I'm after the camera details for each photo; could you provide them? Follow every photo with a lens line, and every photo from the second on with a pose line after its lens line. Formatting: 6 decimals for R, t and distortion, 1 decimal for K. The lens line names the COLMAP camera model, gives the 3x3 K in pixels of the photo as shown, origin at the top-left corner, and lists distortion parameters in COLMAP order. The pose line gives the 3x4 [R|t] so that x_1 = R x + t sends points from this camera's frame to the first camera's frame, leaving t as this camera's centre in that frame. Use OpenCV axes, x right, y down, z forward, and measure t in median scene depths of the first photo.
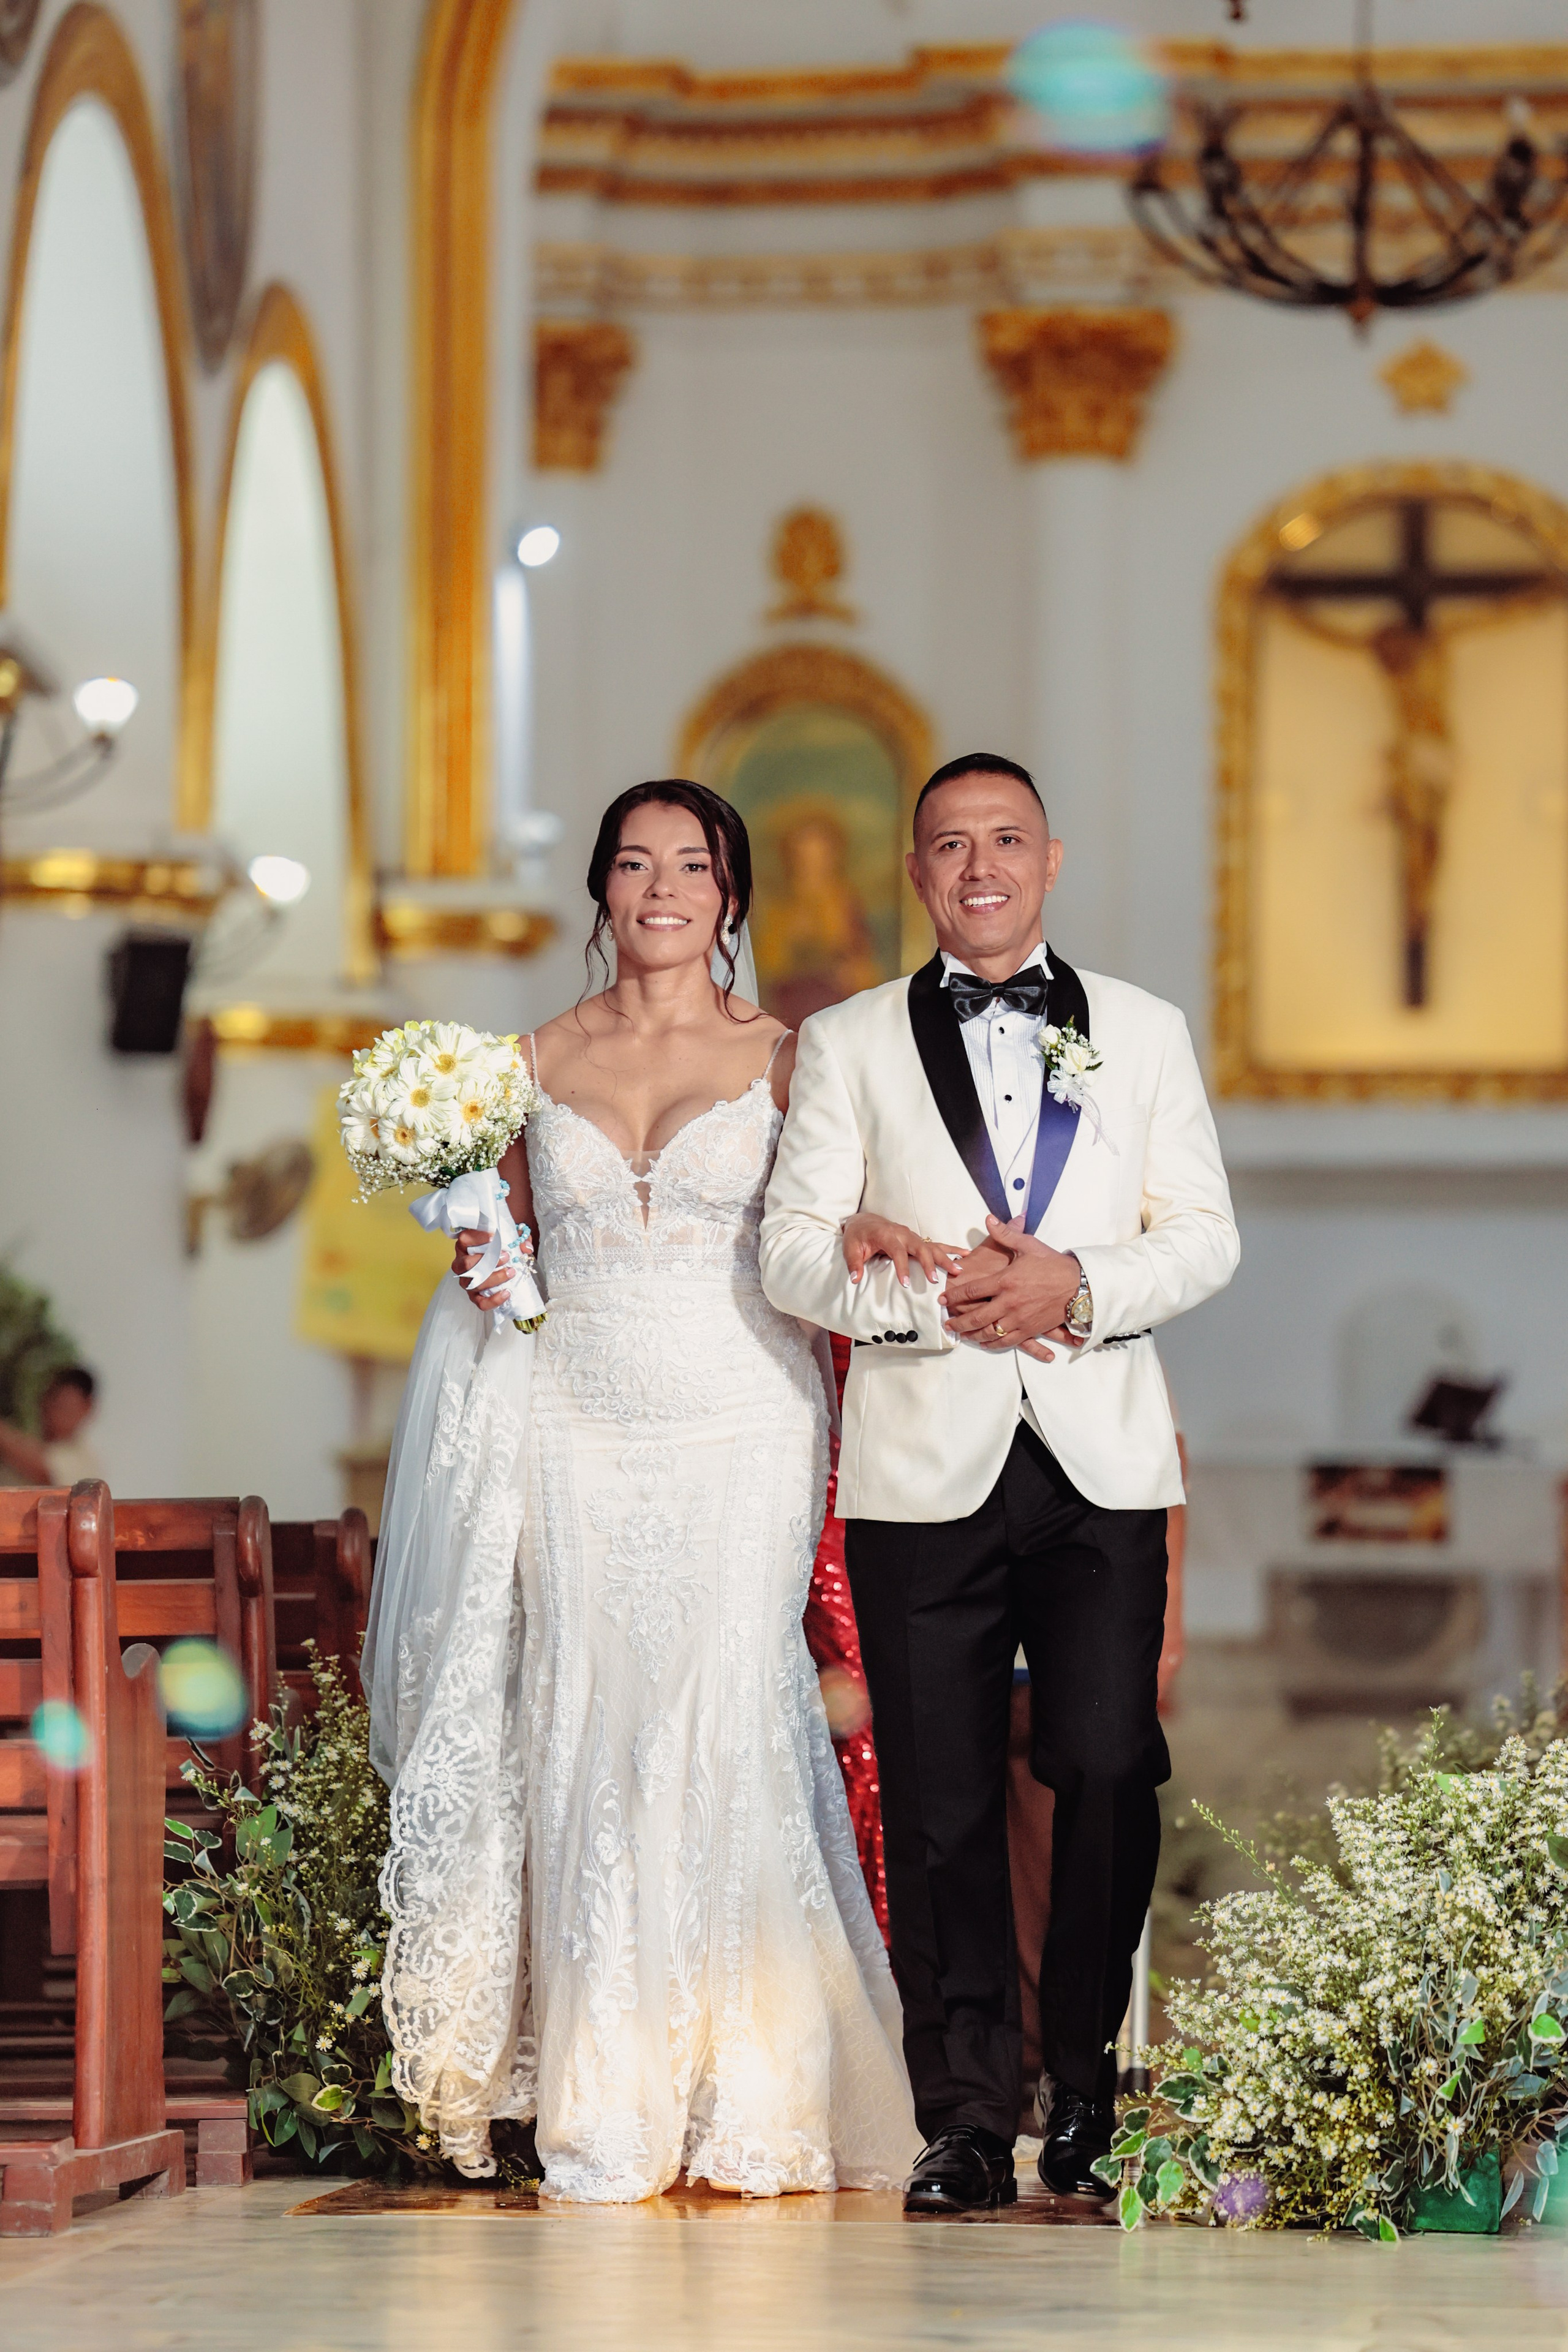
lens RADIAL K [[8338.5, 0, 784.6], [0, 8338.5, 1176.5], [0, 0, 1]] dist [0.060758, 1.197522]
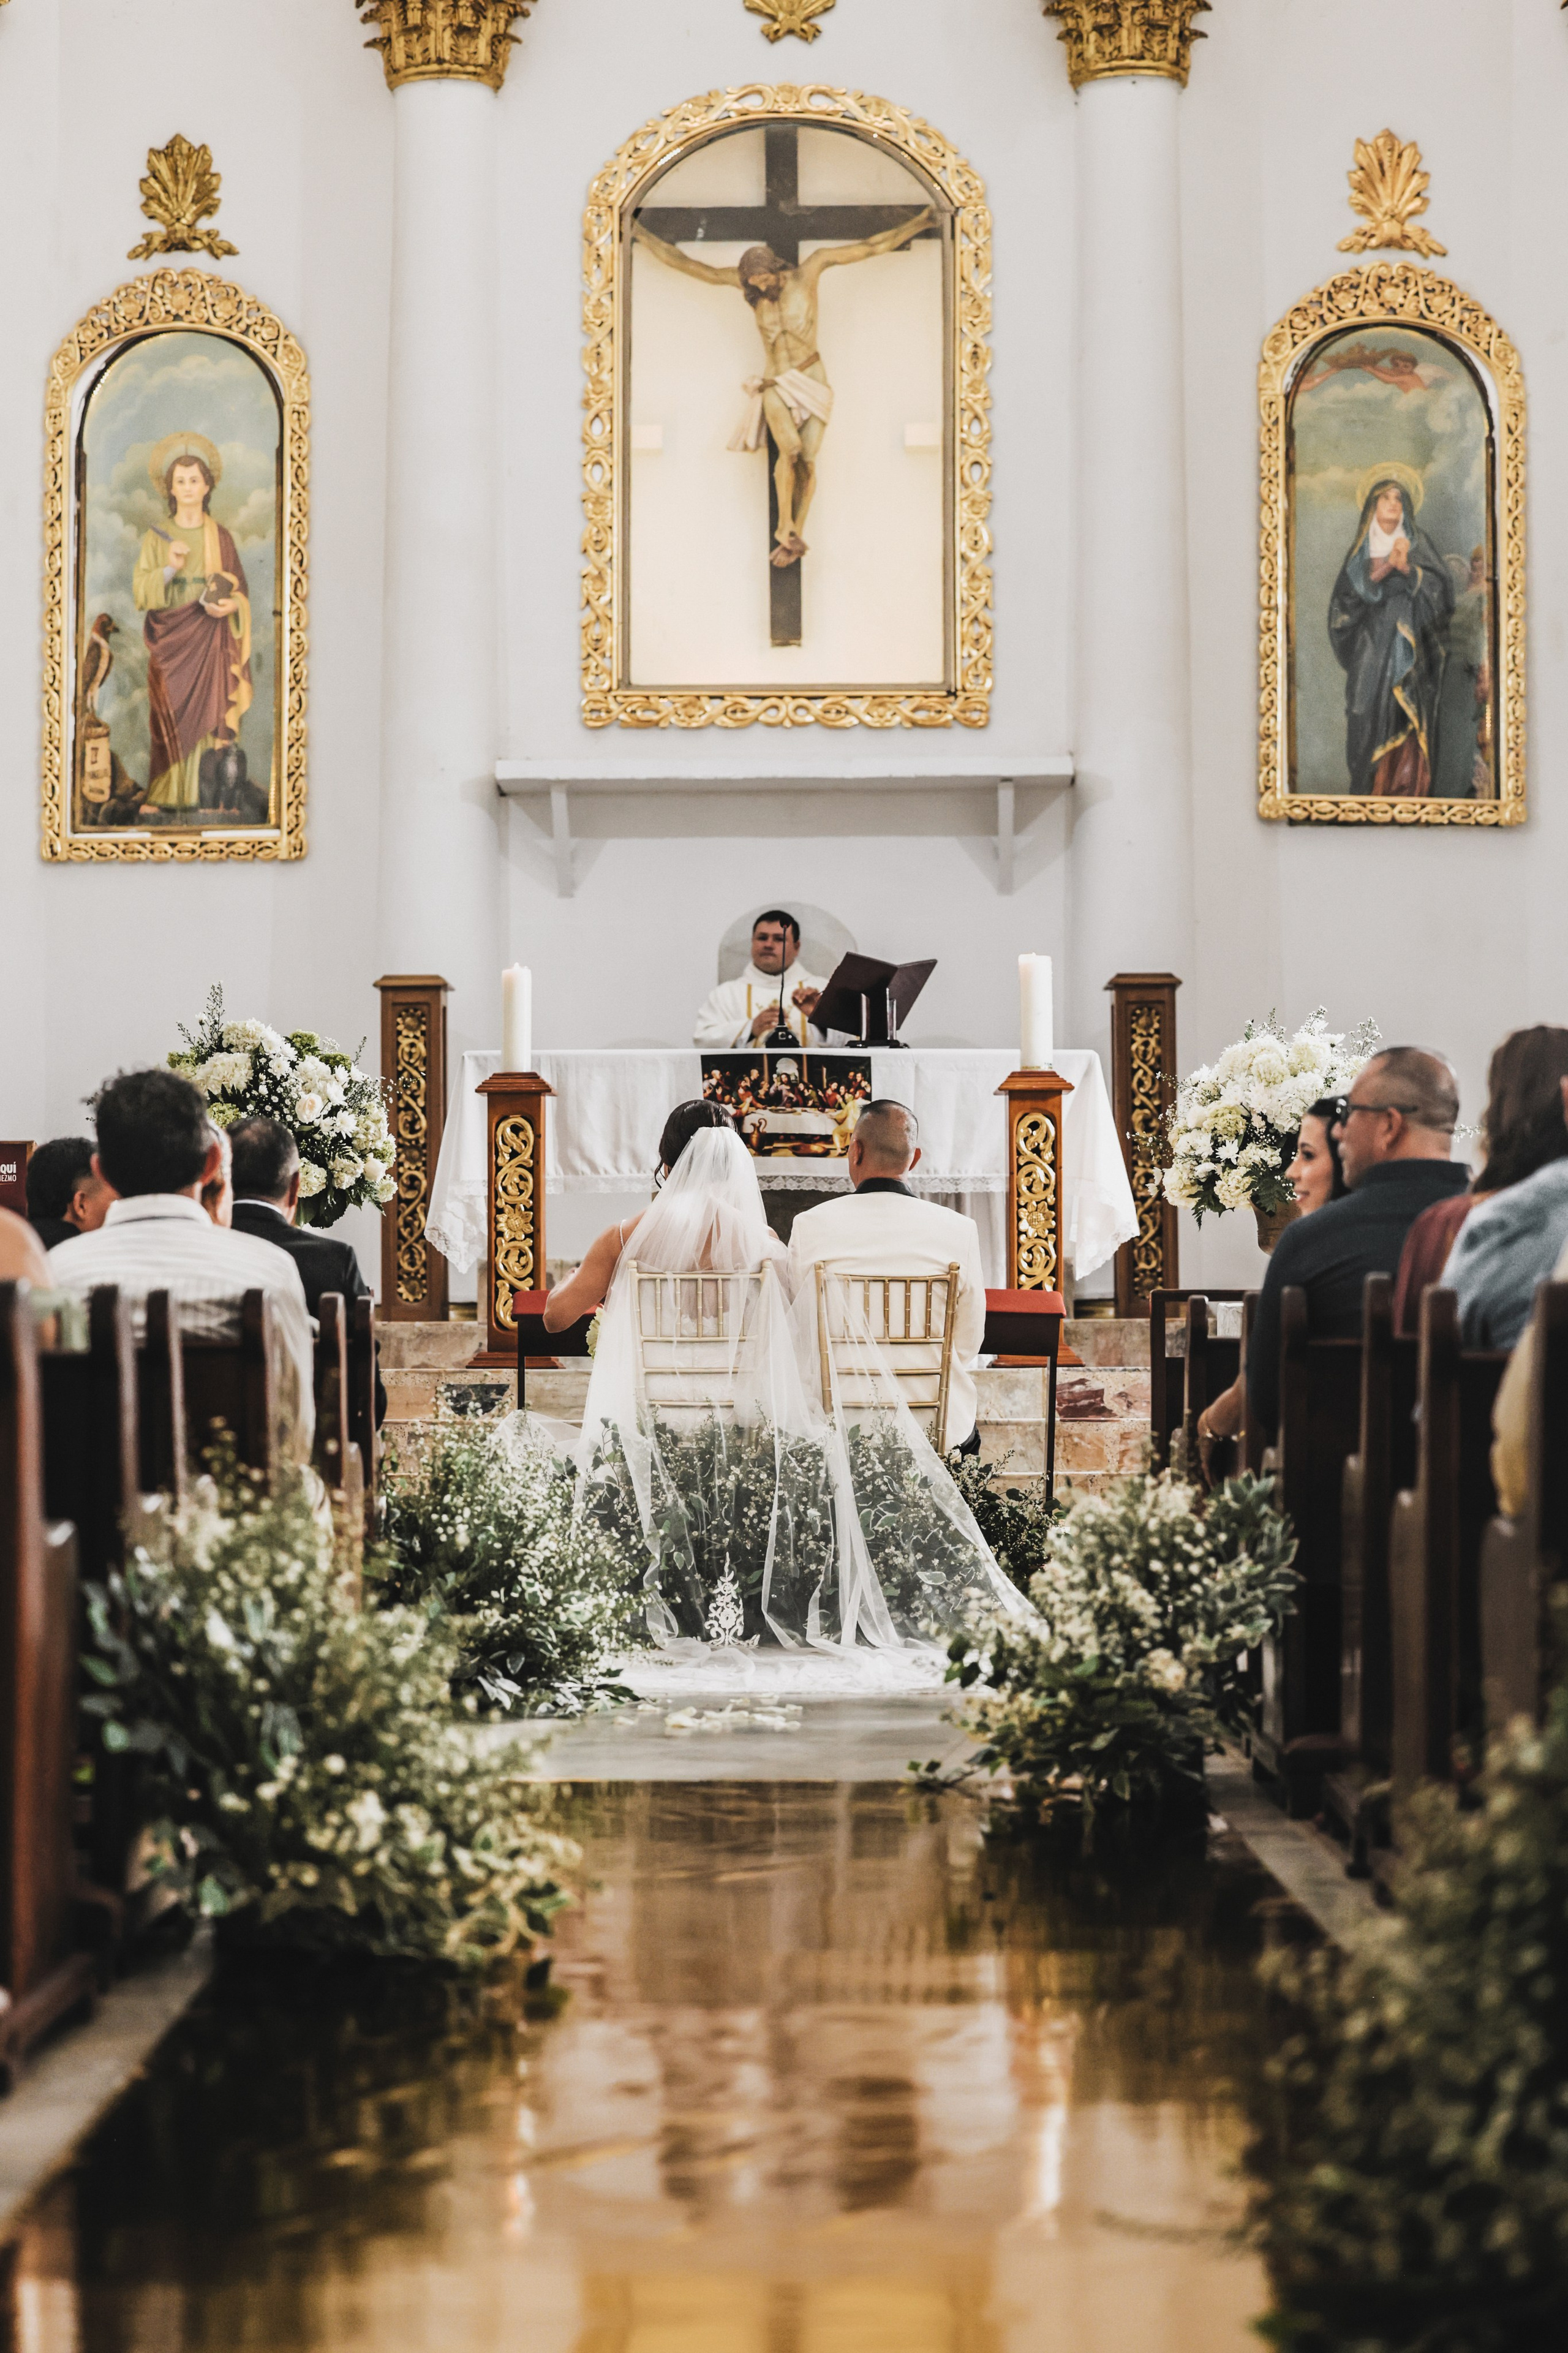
lens RADIAL K [[5565.9, 0, 783.2], [0, 5565.9, 1174.5], [0, 0, 1]] dist [-0.074280, 0.324478]
pose [[0.995286, -0.007257, 0.096711, 0.015844], [0.003066, 0.999052, 0.043422, 0.025875], [-0.096935, -0.042921, 0.994365, 0.534227]]
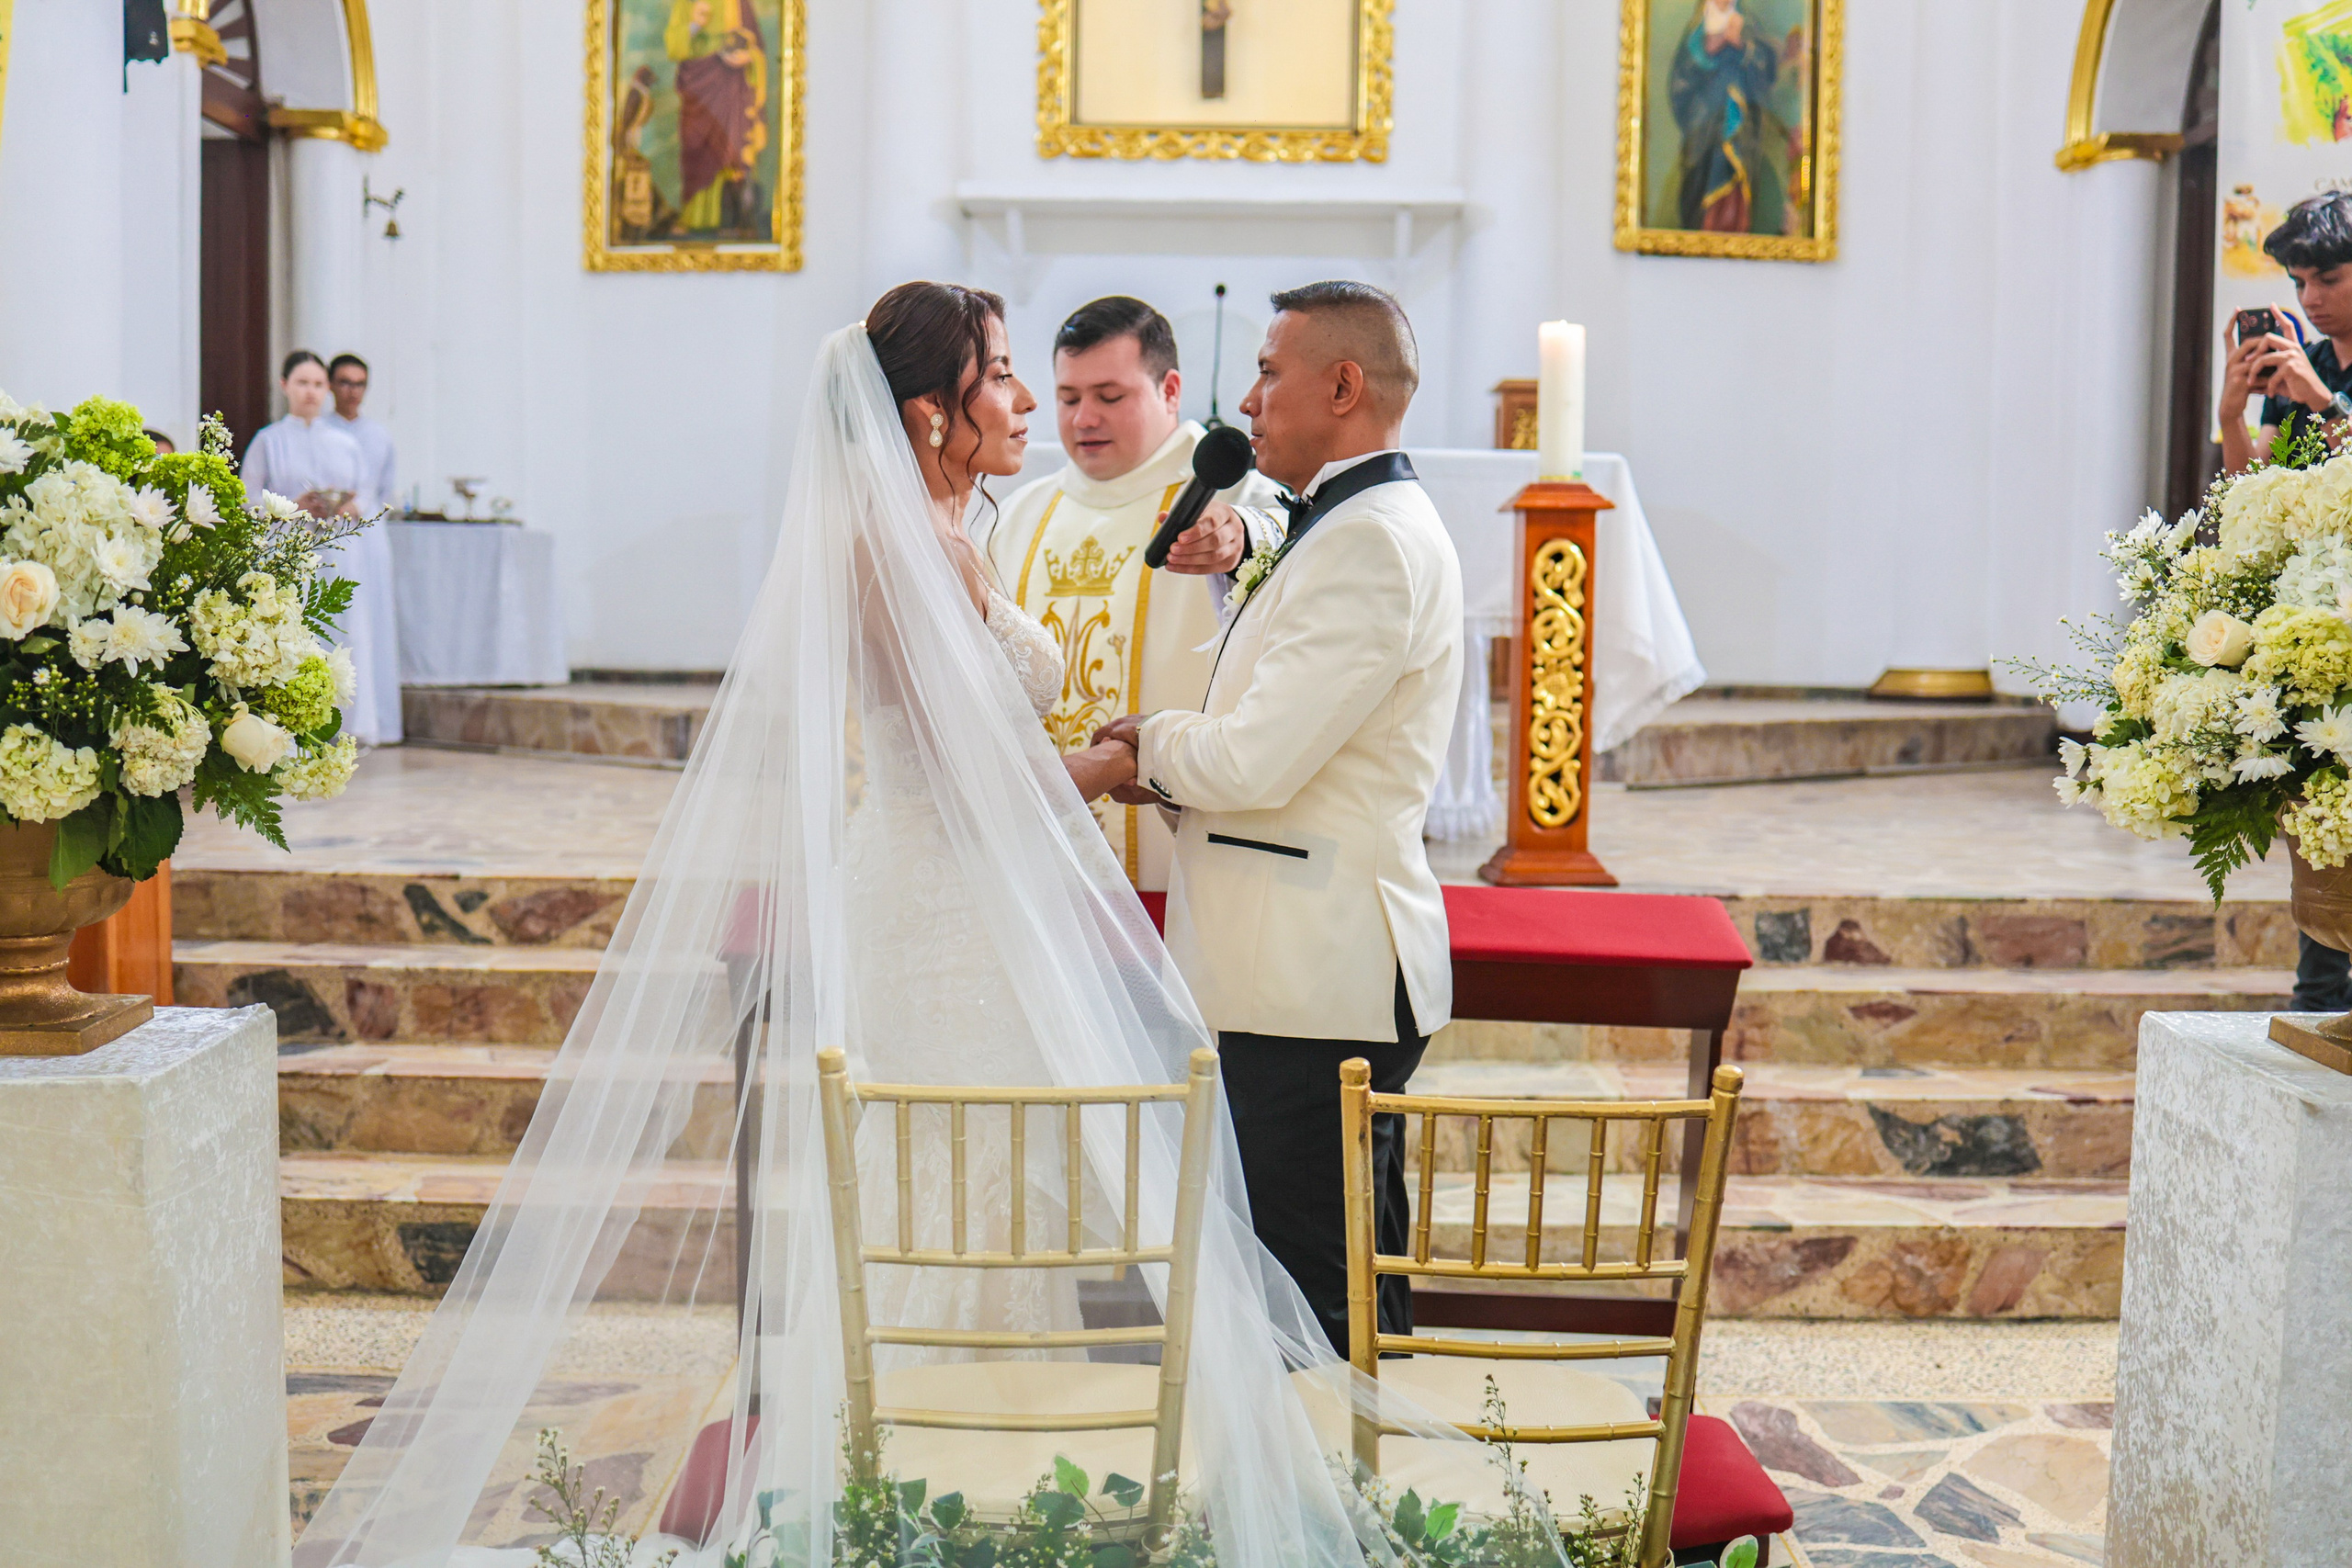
lens RADIAL K [[2343.9, 0, 1178.0], [0, 2343.9, 784.5], [0, 0, 1]] dist [-0.054112, 0.012936]
pose [[0.995799, -0.001599, 0.091549, 0.065255], [-0.013855, 0.985704, 0.167914, 0.036164], [-0.090509, -0.168477, 0.981541, 1.071183]]
